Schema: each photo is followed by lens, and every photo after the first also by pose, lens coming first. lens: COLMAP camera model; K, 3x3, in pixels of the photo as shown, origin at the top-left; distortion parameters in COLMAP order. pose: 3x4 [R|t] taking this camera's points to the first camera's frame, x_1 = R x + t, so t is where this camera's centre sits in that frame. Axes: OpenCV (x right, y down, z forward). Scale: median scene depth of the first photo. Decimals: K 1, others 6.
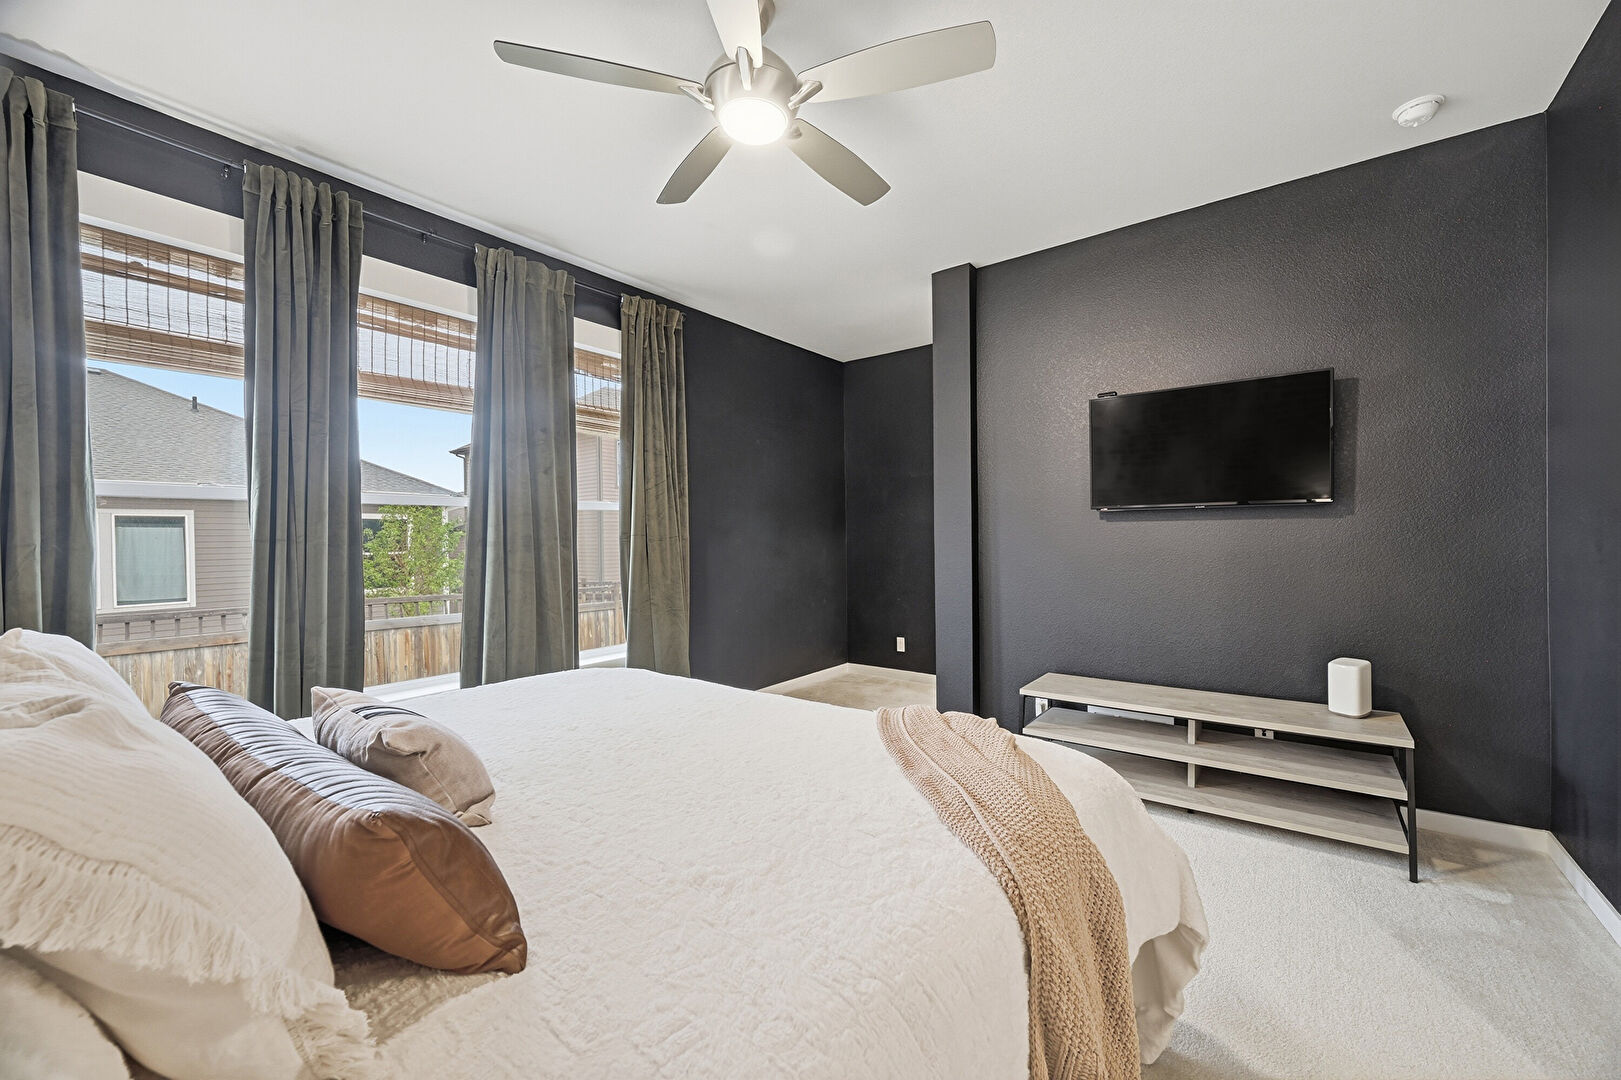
lens RADIAL K [[636.9, 0, 839.0], [0, 636.9, 543.7], [0, 0, 1]] dist [0.000869, 0.000241]
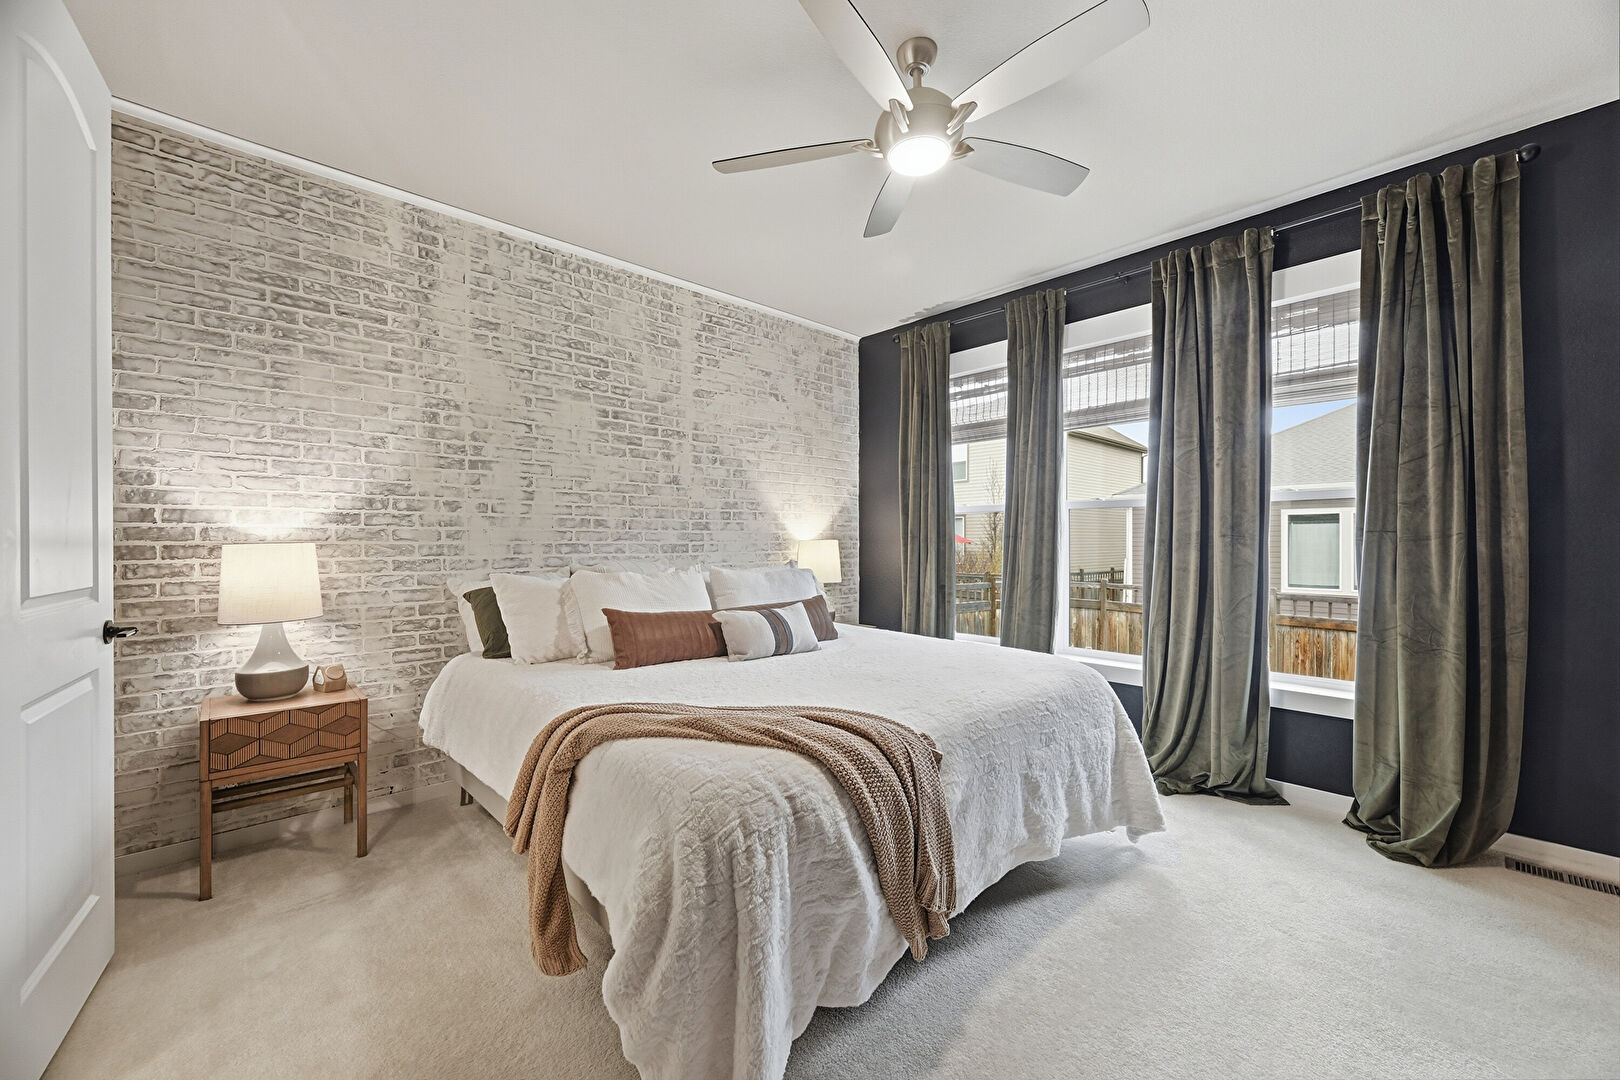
lens RADIAL K [[639.4, 0, 809.9], [0, 639.4, 543.9], [0, 0, 1]] dist [-0.000276, 0.000353]
pose [[-0.185856, 0.017445, -0.982422, 0.613330], [-0.003368, 0.999825, 0.018391, -0.014644], [0.982571, 0.006727, -0.185765, 0.655299]]
